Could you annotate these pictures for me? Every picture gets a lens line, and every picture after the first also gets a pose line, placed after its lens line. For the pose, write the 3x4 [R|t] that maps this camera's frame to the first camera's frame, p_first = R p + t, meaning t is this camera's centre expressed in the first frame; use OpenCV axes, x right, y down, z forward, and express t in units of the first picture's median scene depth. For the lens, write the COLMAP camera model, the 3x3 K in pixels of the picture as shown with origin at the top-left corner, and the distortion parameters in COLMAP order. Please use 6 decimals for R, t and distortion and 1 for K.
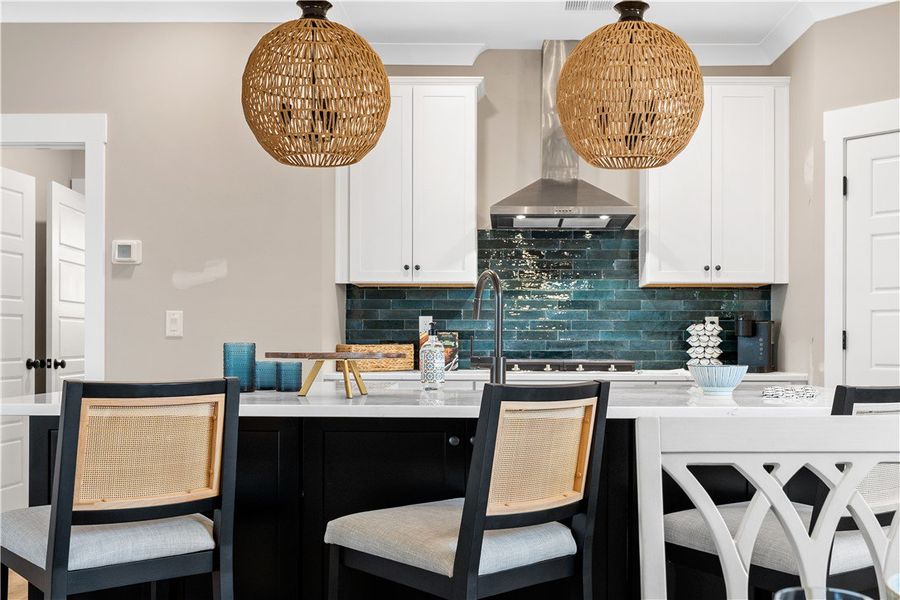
lens RADIAL K [[1069.1, 0, 449.9], [0, 1069.1, 294.9], [0, 0, 1]] dist [0.214014, 0.000000]
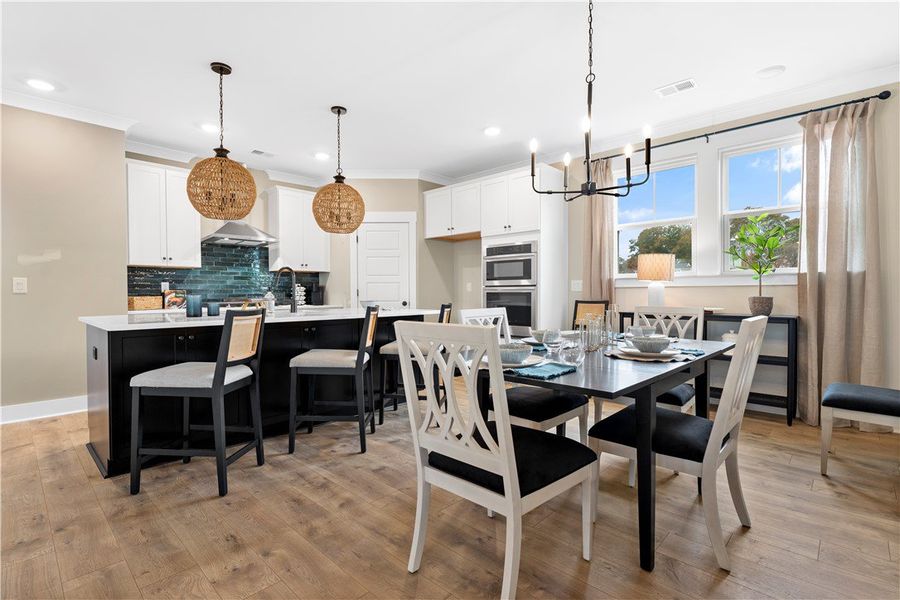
lens RADIAL K [[427.7, 0, 450.0], [0, 427.7, 300.5], [0, 0, 1]] dist [-0.002926, 0.000060]
pose [[0.652798, -0.028662, 0.756990, -0.338670], [-0.020841, 0.998226, 0.055768, -0.003197], [-0.757245, -0.052182, 0.651043, 0.001051]]
